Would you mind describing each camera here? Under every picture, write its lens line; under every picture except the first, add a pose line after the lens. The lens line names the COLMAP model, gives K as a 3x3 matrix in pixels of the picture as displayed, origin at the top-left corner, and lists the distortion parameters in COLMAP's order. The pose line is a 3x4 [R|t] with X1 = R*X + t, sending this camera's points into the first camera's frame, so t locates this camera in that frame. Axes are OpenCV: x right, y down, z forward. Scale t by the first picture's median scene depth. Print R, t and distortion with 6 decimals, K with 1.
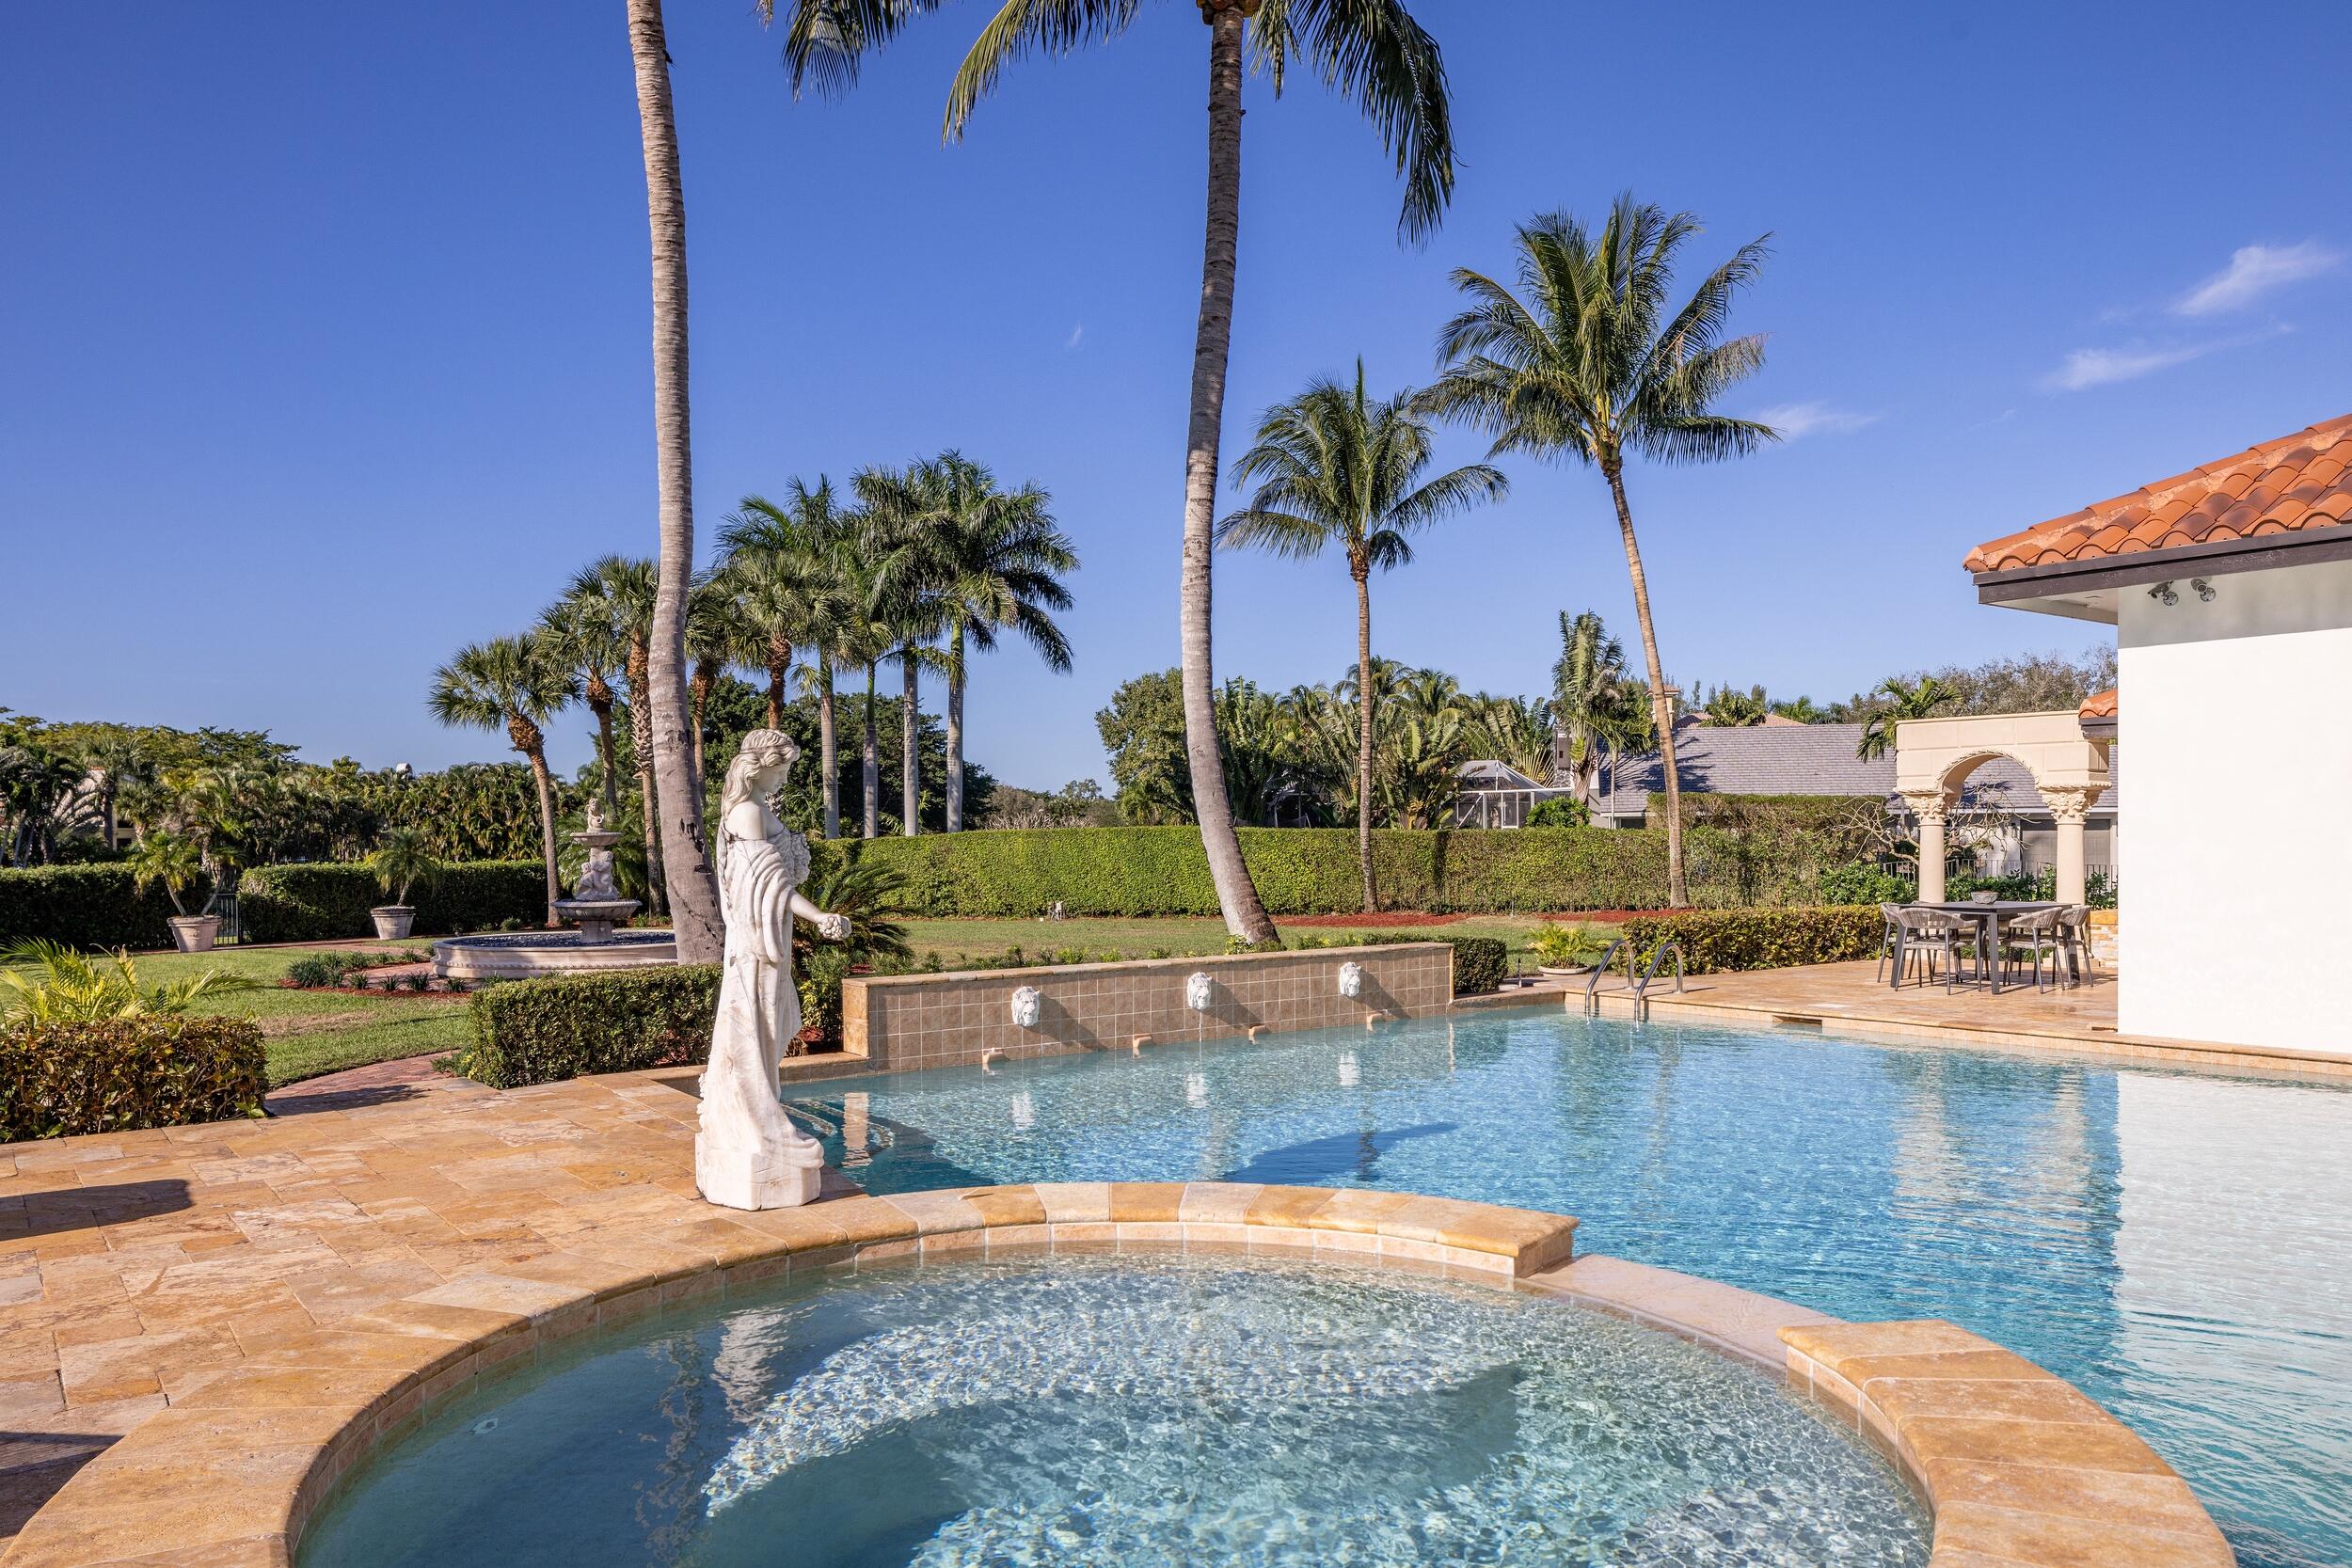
lens RADIAL K [[1574.4, 0, 1160.5], [0, 1574.4, 840.5], [0, 0, 1]] dist [-0.001325, -0.005932]
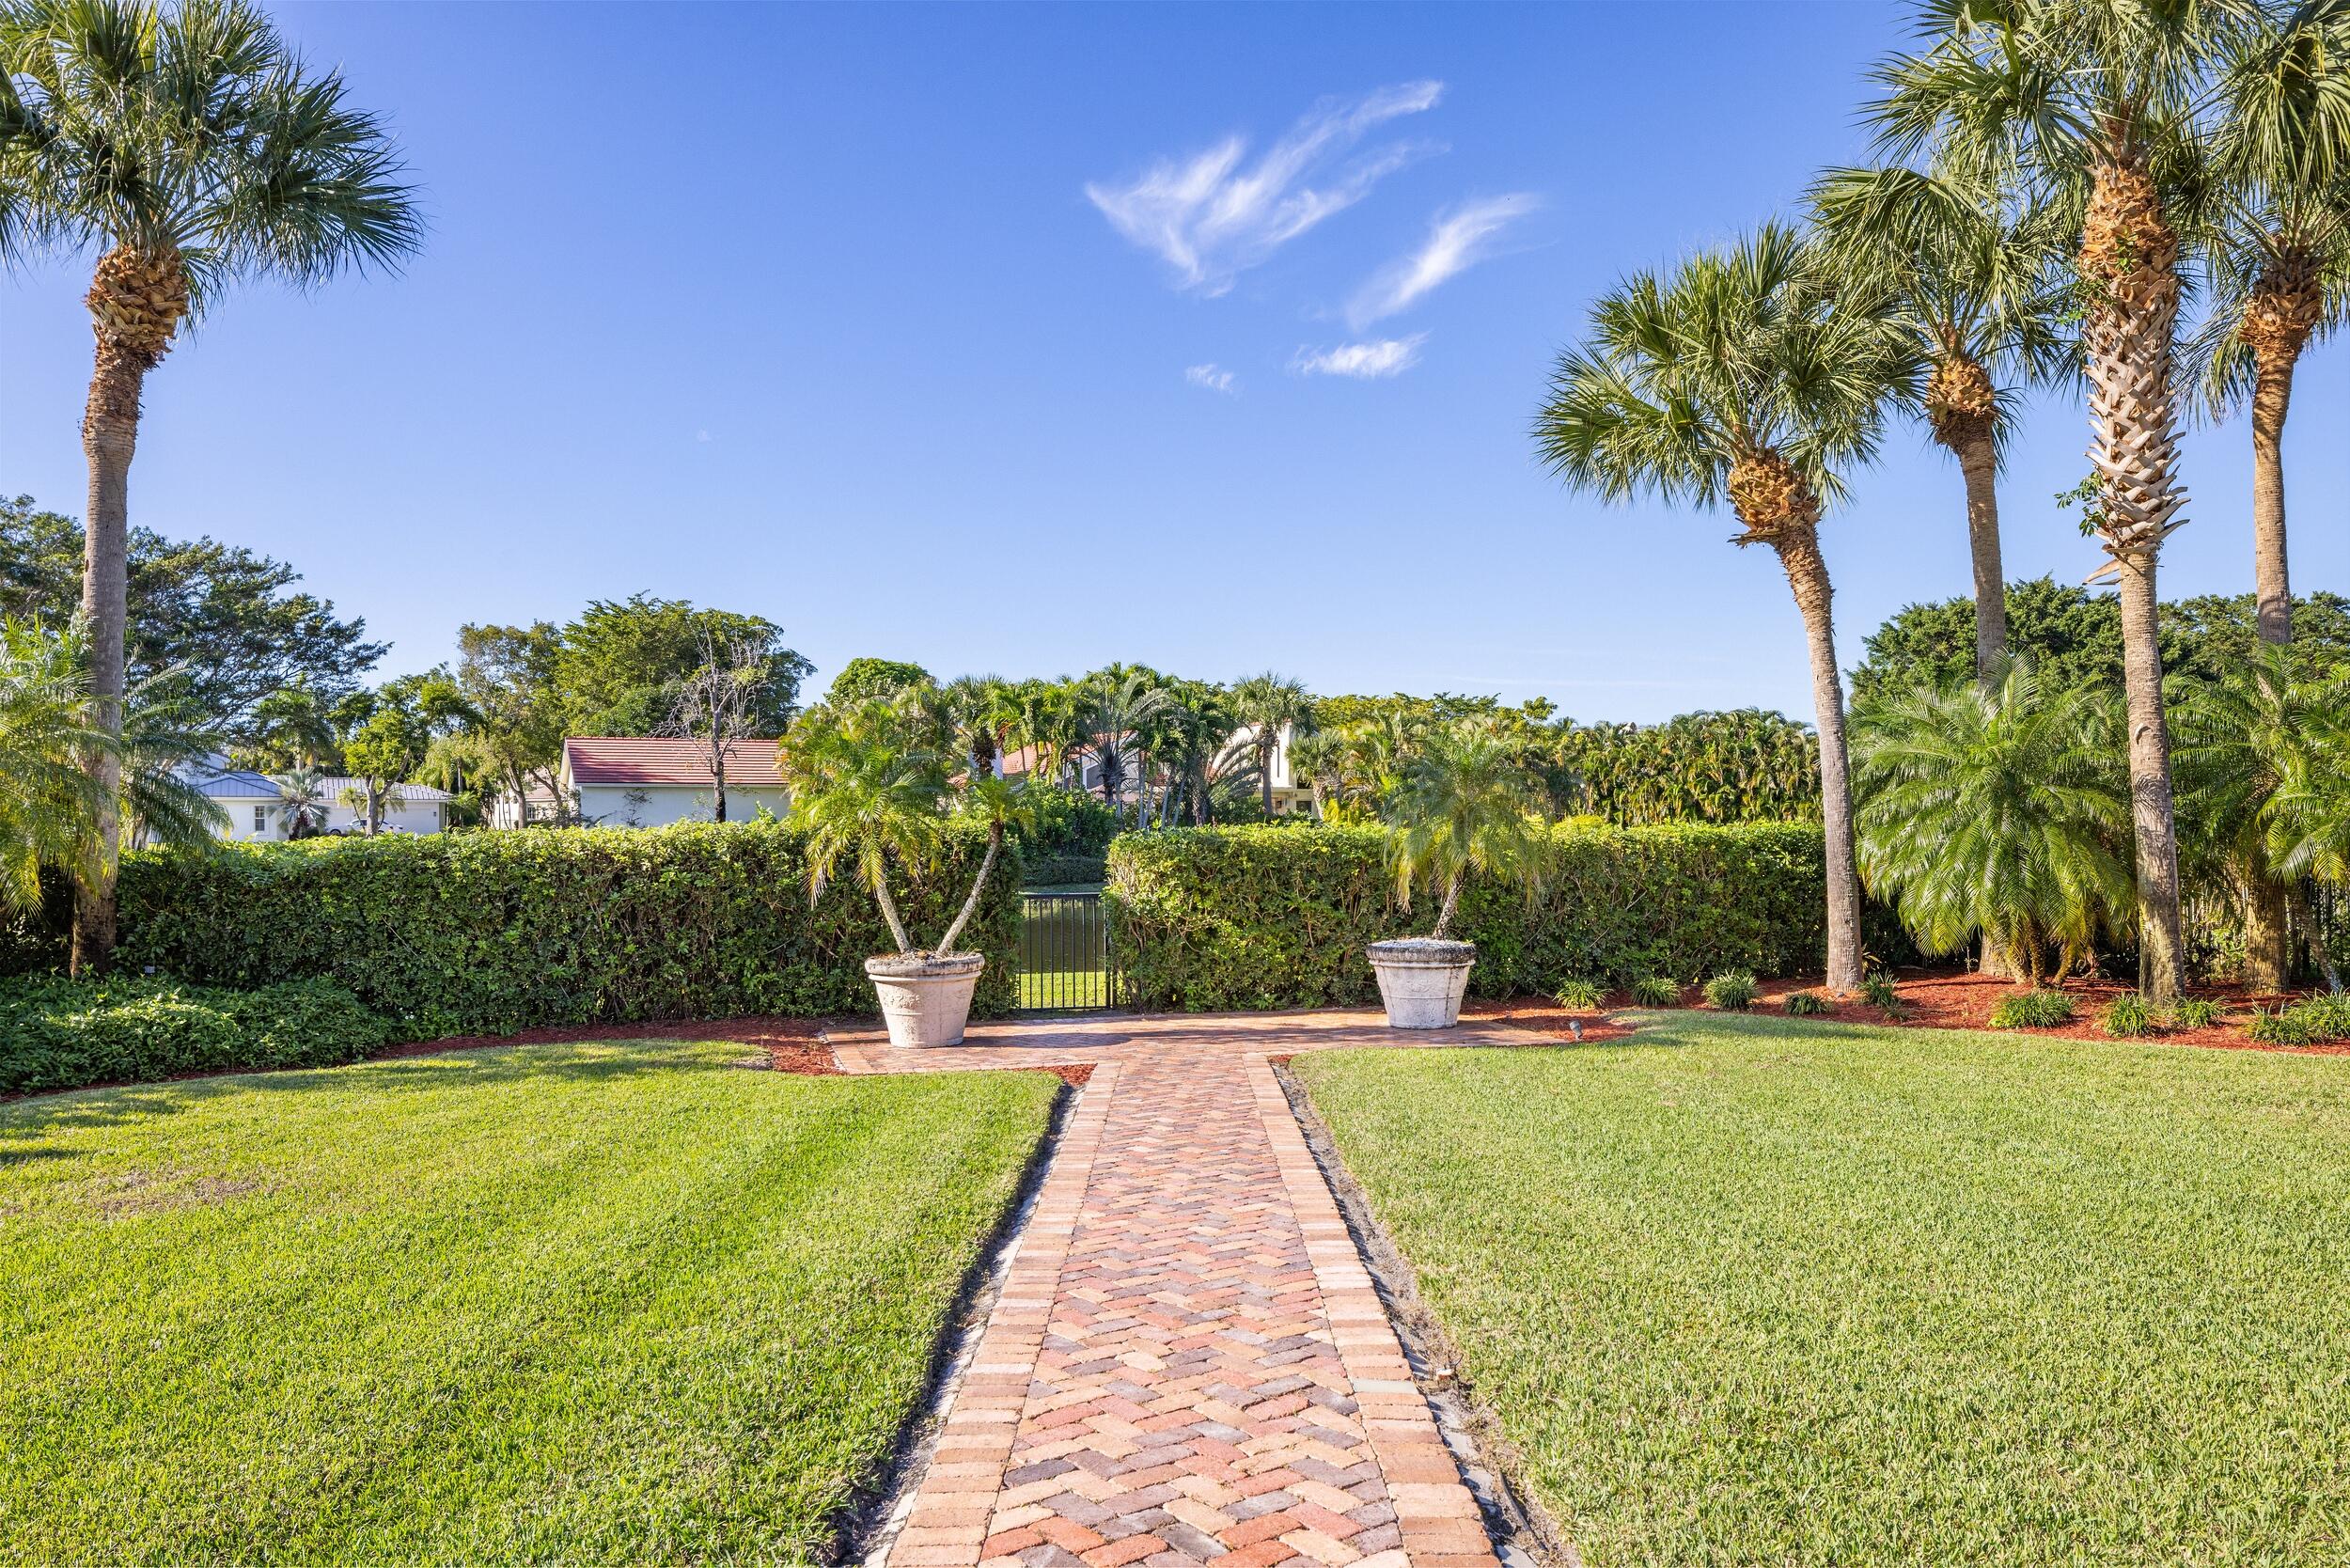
lens RADIAL K [[1573.3, 0, 1149.2], [0, 1573.3, 830.4], [0, 0, 1]] dist [-0.001325, -0.005932]
pose [[0.728206, 0.009784, -0.685288, -0.252338], [-0.002556, 0.999930, 0.011560, 0.010637], [0.685353, -0.006666, 0.728180, 0.620667]]
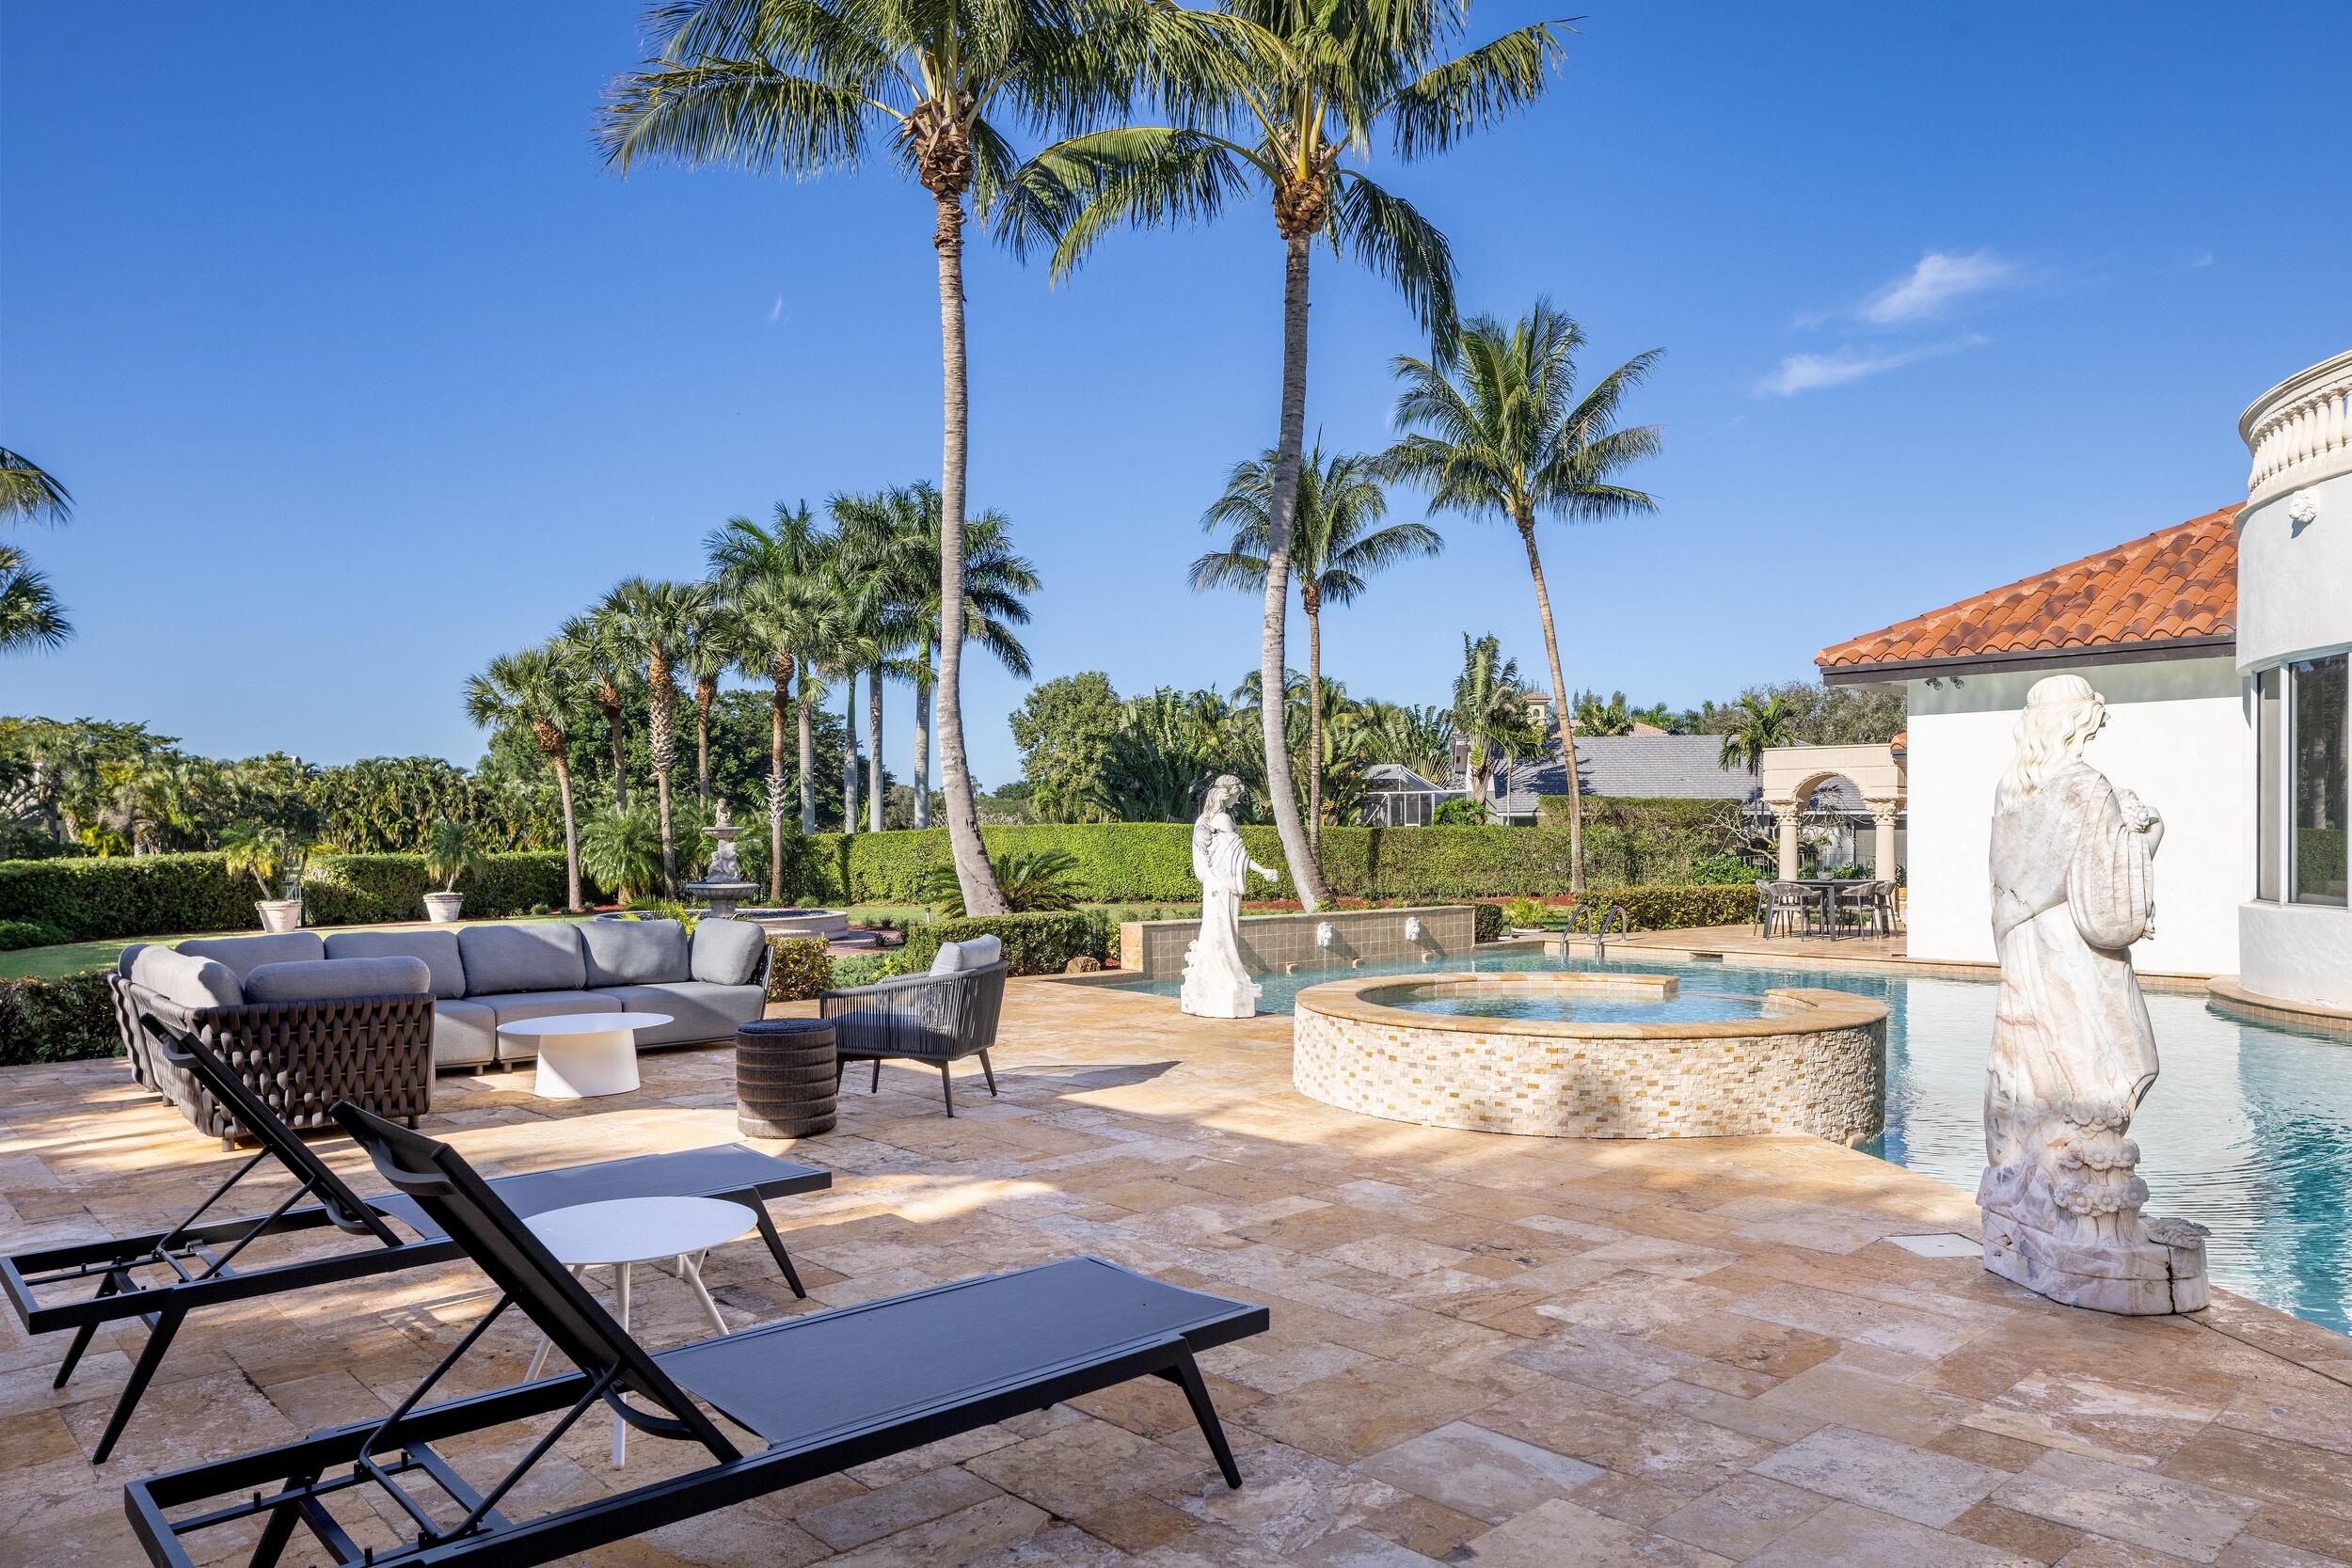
lens RADIAL K [[1574.4, 0, 1162.7], [0, 1574.4, 832.6], [0, 0, 1]] dist [-0.001325, -0.005932]
pose [[0.996361, 0.003370, 0.085171, -0.071089], [-0.003151, 0.999991, -0.002706, 0.000849], [-0.085180, 0.002428, 0.996363, -0.133758]]
